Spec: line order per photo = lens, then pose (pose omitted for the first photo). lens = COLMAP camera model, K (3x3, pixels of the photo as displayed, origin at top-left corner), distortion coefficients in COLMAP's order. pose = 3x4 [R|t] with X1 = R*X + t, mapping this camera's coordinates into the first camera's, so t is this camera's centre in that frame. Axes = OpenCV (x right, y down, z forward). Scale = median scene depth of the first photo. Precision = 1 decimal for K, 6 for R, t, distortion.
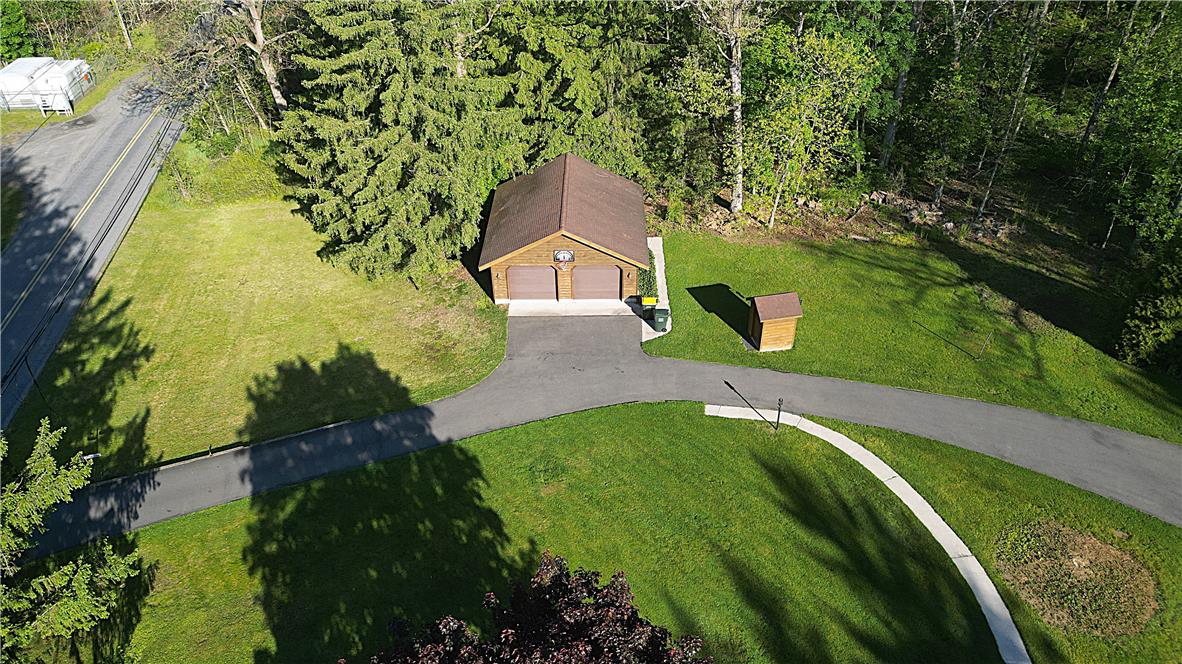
lens RADIAL K [[831.6, 0, 591.0], [0, 831.6, 332.0], [0, 0, 1]] dist [0.085565, -0.088844]
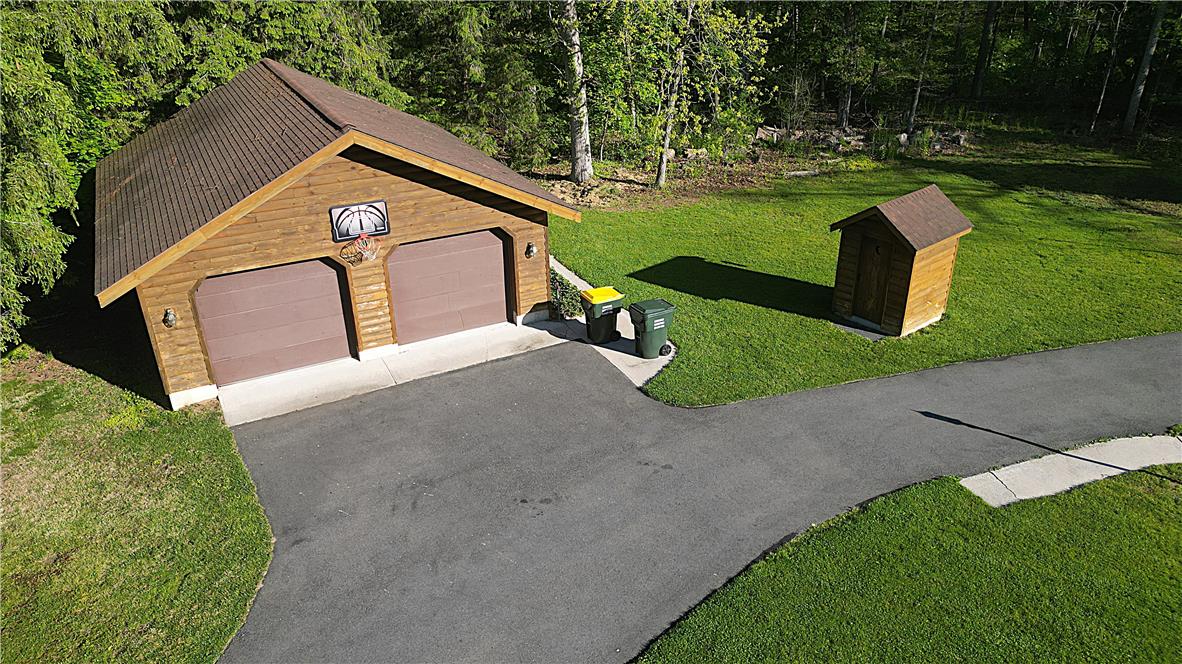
lens RADIAL K [[831.6, 0, 591.0], [0, 831.6, 332.0], [0, 0, 1]] dist [0.085565, -0.088844]
pose [[0.882587, -0.211783, 0.419749, -0.106342], [0.279419, 0.954296, -0.106035, 0.021318], [-0.378108, 0.210871, 0.901425, 0.639085]]
